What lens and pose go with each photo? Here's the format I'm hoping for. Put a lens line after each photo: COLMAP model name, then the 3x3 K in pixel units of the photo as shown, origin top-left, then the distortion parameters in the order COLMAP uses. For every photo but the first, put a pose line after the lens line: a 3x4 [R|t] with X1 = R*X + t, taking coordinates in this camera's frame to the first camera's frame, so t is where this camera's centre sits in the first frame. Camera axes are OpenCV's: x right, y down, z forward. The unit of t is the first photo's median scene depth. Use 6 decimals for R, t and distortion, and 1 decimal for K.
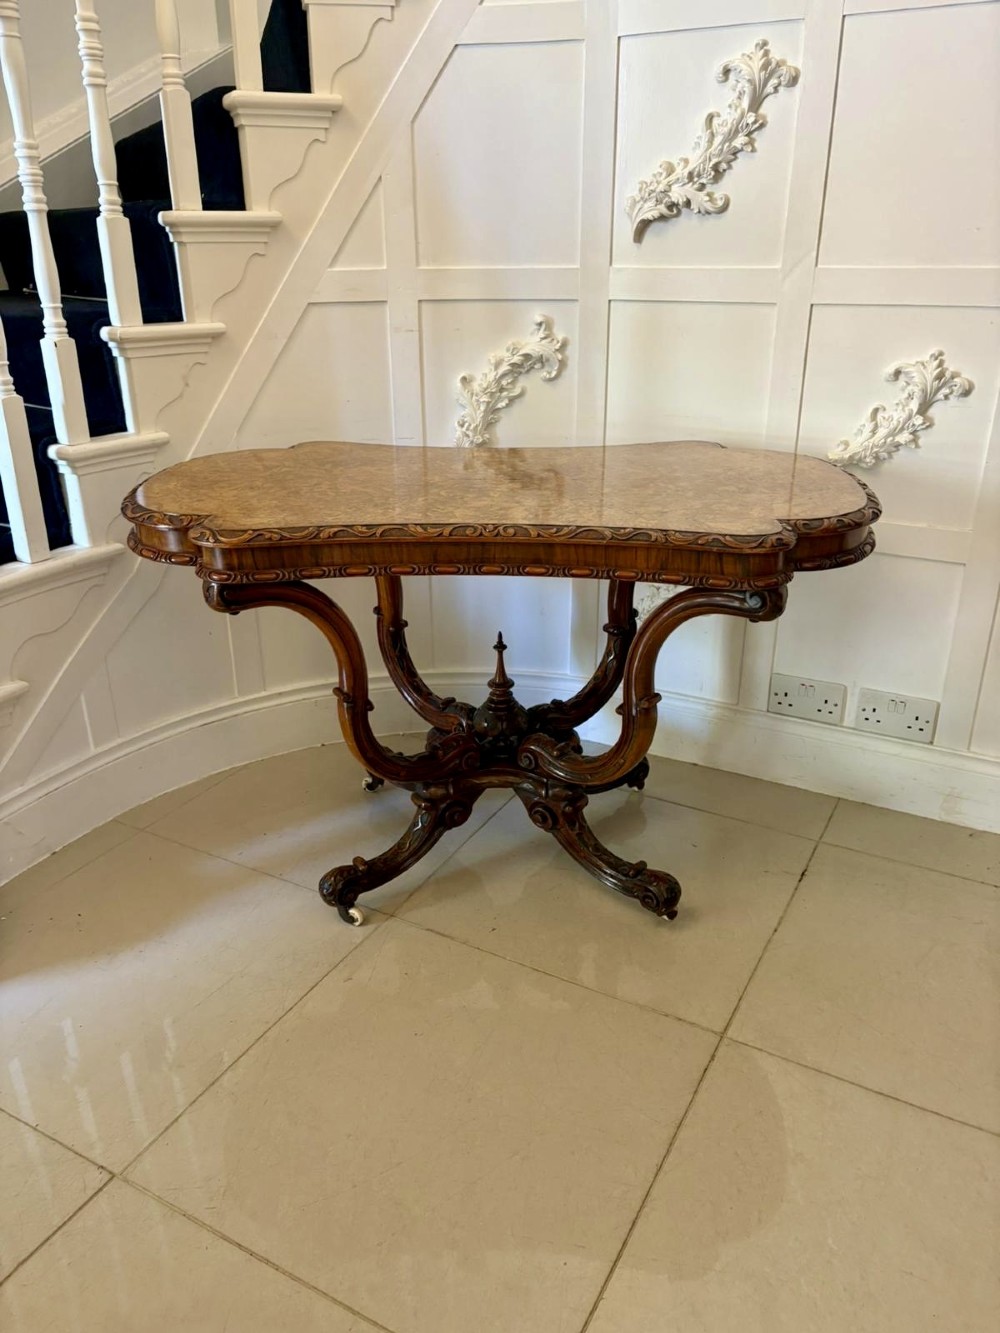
lens RADIAL K [[1005.0, 0, 503.9], [0, 1005.0, 669.0], [0, 0, 1]] dist [0.048981, -0.069507]
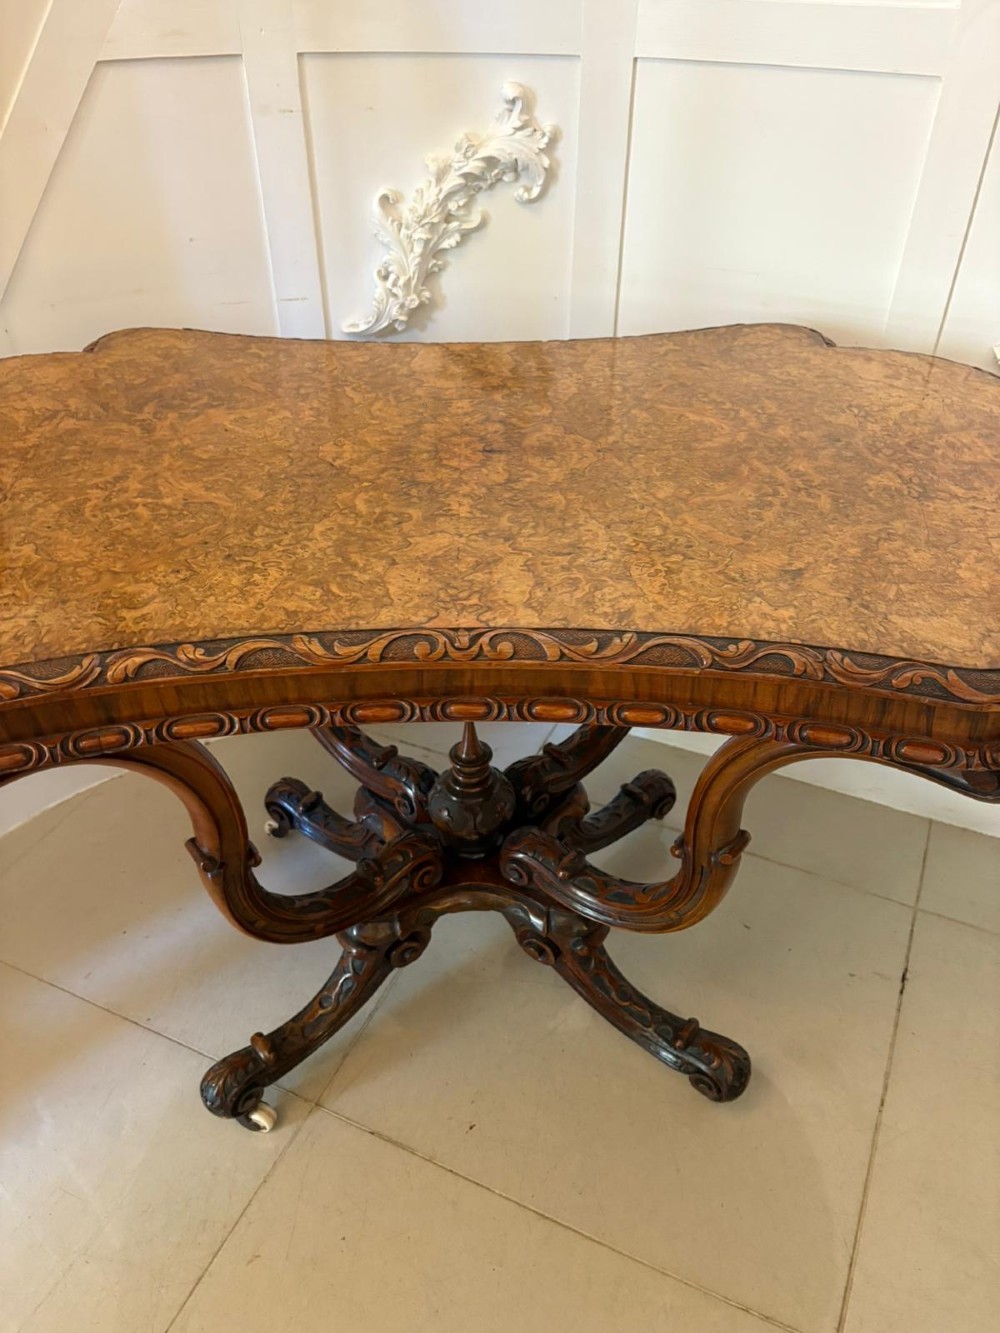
lens RADIAL K [[1005.0, 0, 503.9], [0, 1005.0, 669.0], [0, 0, 1]] dist [0.048981, -0.069507]
pose [[0.997427, -0.035734, 0.062146, -0.018597], [0.019346, 0.968917, 0.246628, -0.186423], [-0.069028, -0.244791, 0.967116, 0.392964]]
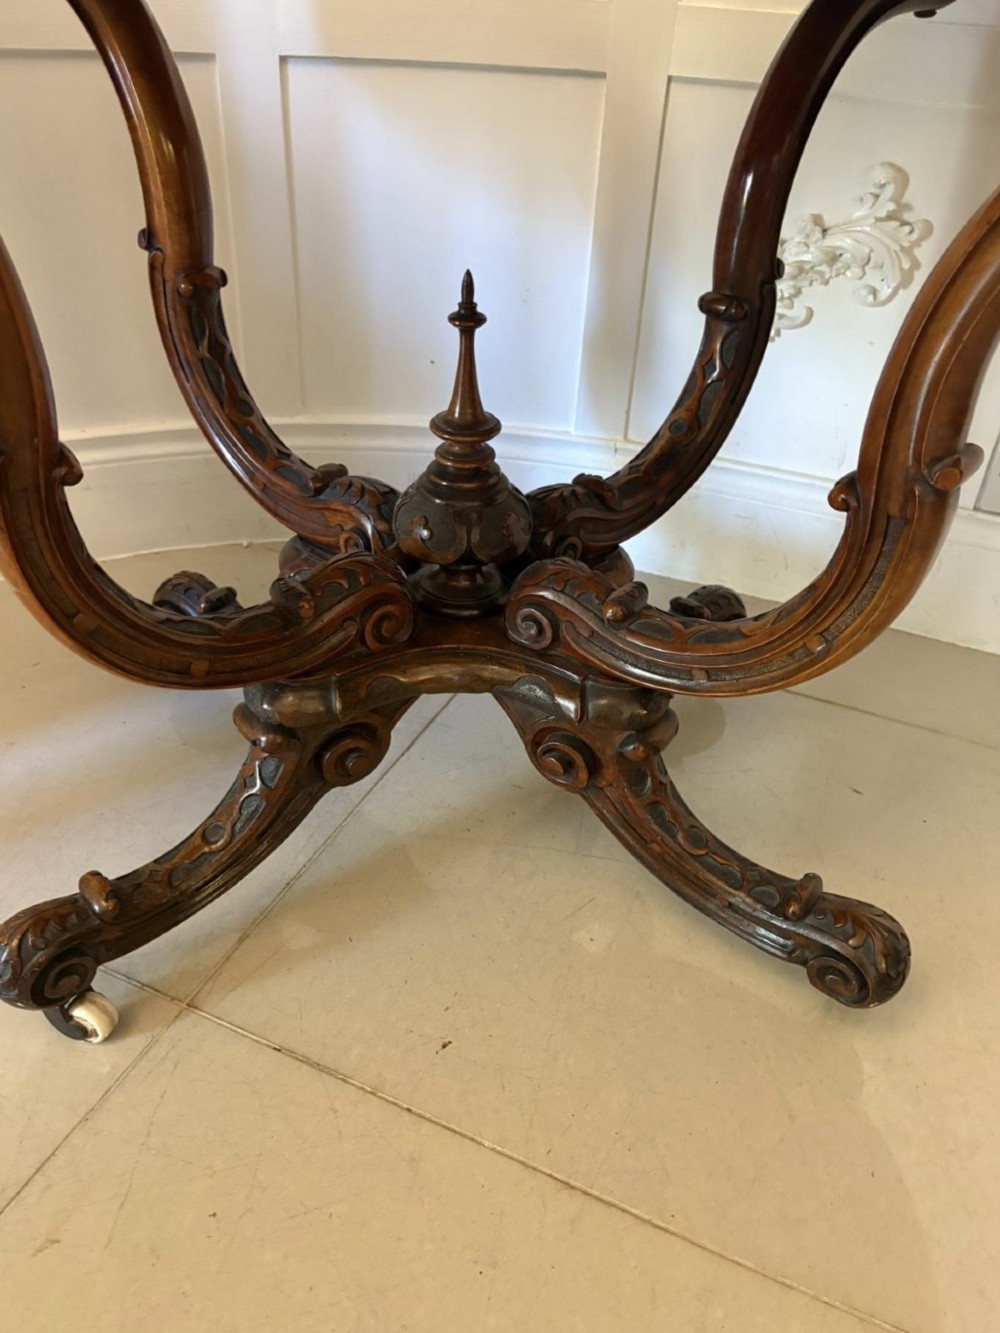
lens RADIAL K [[1040.1, 0, 500.2], [0, 1040.1, 672.8], [0, 0, 1]] dist [0.053133, -0.067805]
pose [[0.995722, 0.001741, 0.092382, -0.025549], [-0.019858, 0.980491, 0.195559, 0.027940], [-0.090239, -0.196557, 0.976331, 0.573254]]
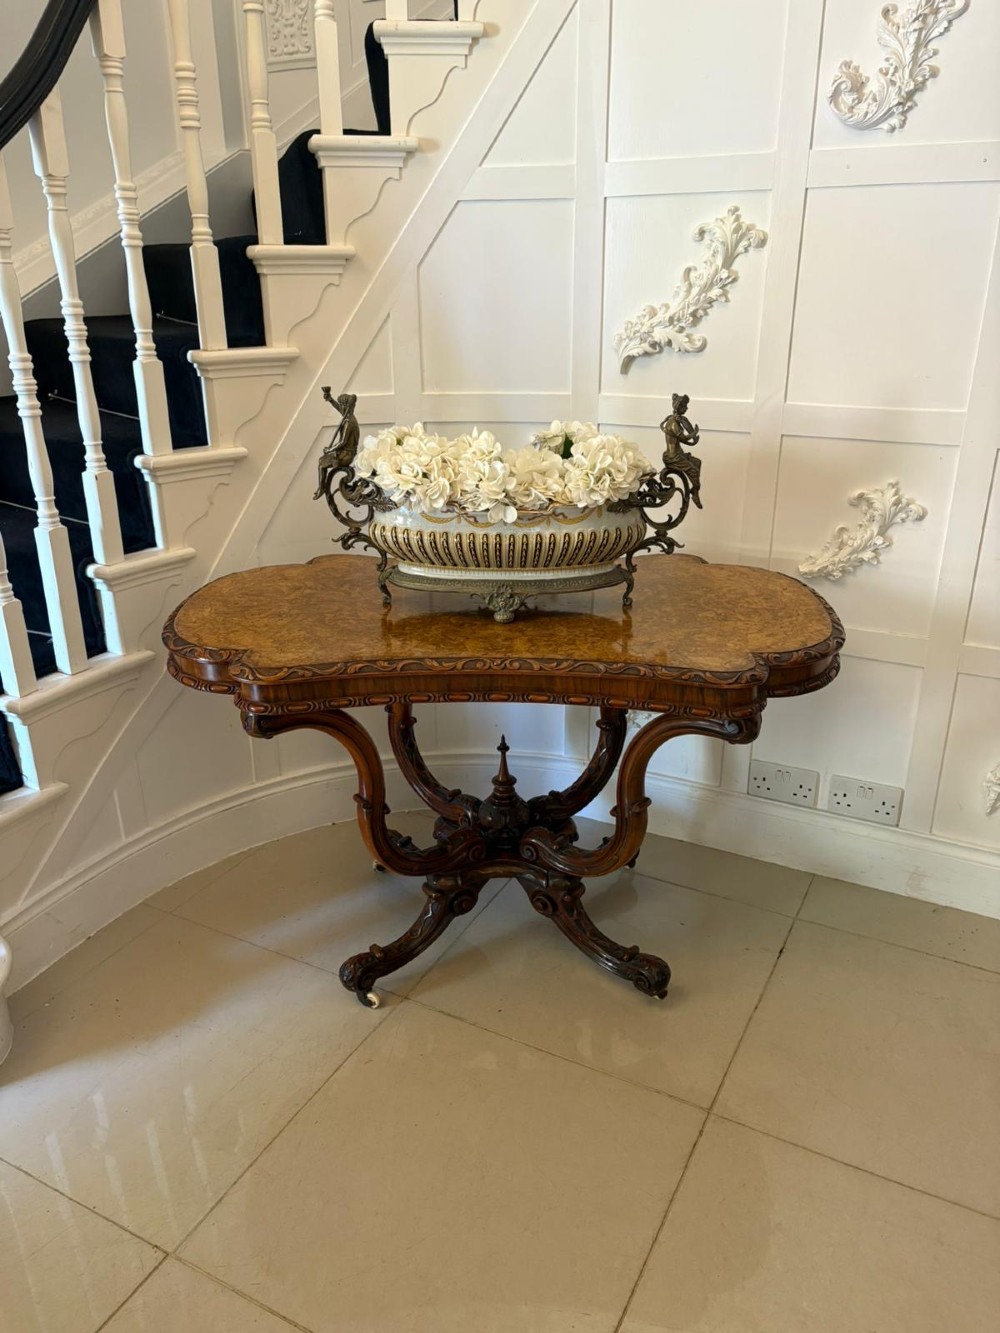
lens RADIAL K [[1005.0, 0, 503.9], [0, 1005.0, 669.0], [0, 0, 1]] dist [0.048981, -0.069507]
pose [[0.999852, -0.007480, 0.015520, -0.018382], [0.007817, 0.999732, -0.021785, -0.081346], [-0.015352, 0.021903, 0.999642, -0.093911]]
